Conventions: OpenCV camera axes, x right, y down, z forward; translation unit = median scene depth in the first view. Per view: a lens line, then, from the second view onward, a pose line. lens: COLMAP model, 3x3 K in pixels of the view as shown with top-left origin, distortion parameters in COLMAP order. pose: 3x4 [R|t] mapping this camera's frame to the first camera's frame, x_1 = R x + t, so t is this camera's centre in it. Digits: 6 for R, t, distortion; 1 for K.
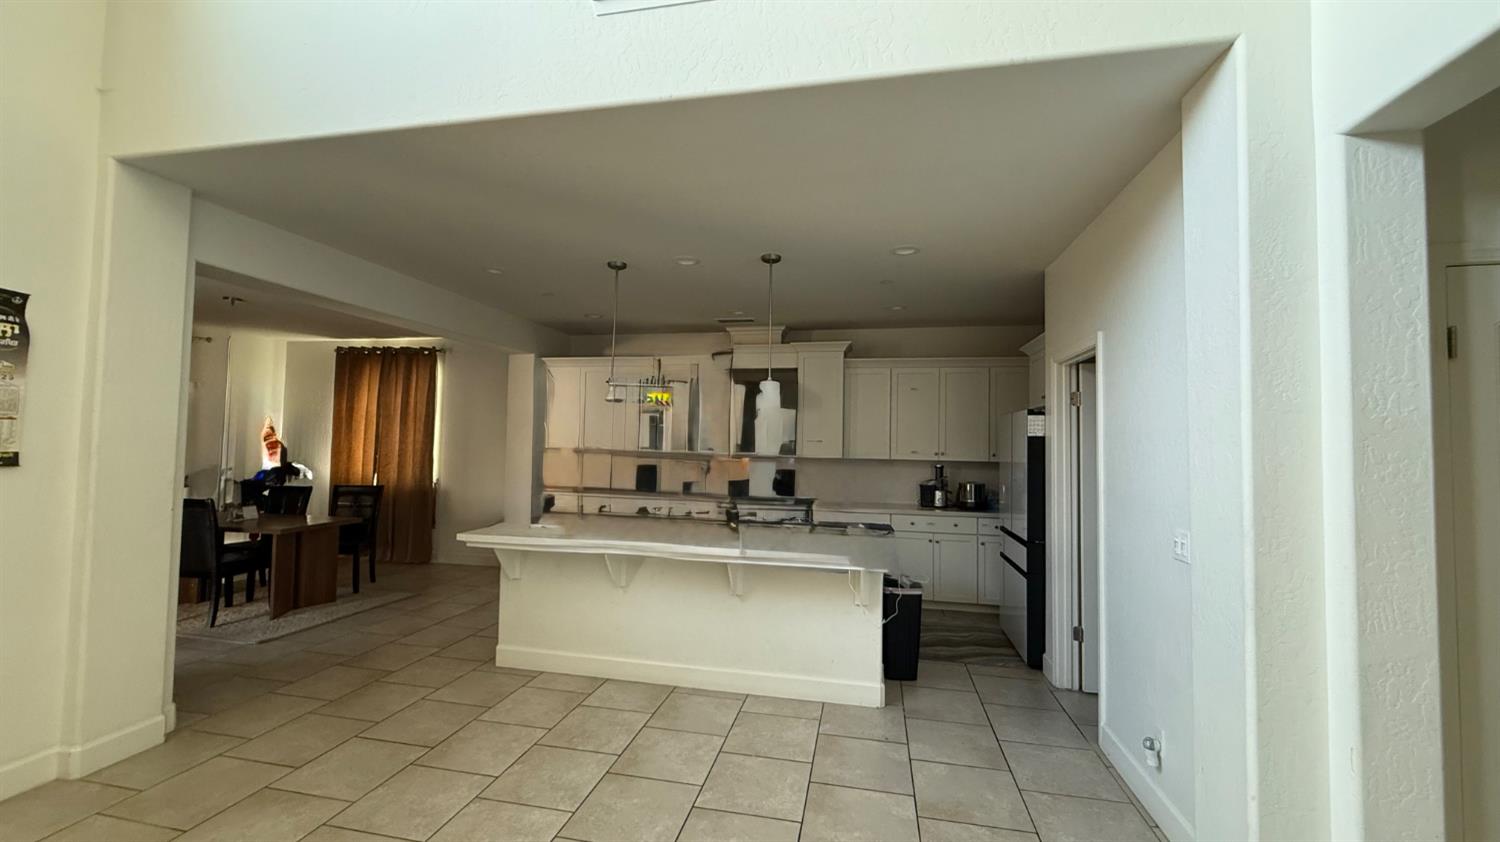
lens RADIAL K [[591.6, 0, 746.9], [0, 591.6, 426.7], [0, 0, 1]] dist [0.000171, -0.000208]
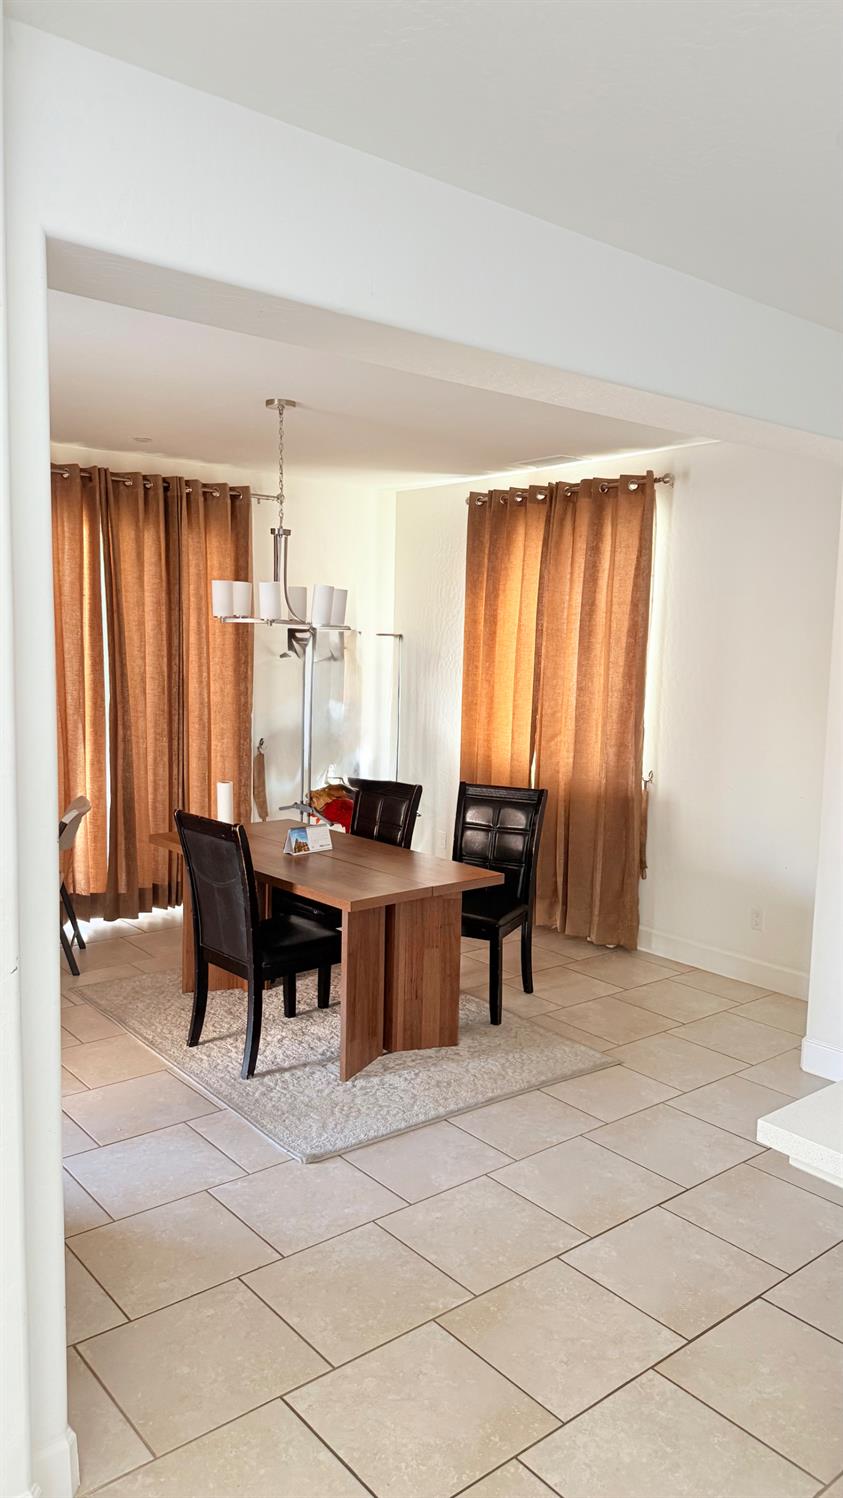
lens RADIAL K [[1056.4, 0, 415.1], [0, 1056.4, 753.6], [0, 0, 1]] dist [0.035537, -0.003647]
pose [[0.776422, 0.066397, -0.626705, -0.164085], [0.012615, 0.992598, 0.120790, -0.026483], [0.630087, -0.101690, 0.769838, 0.277661]]
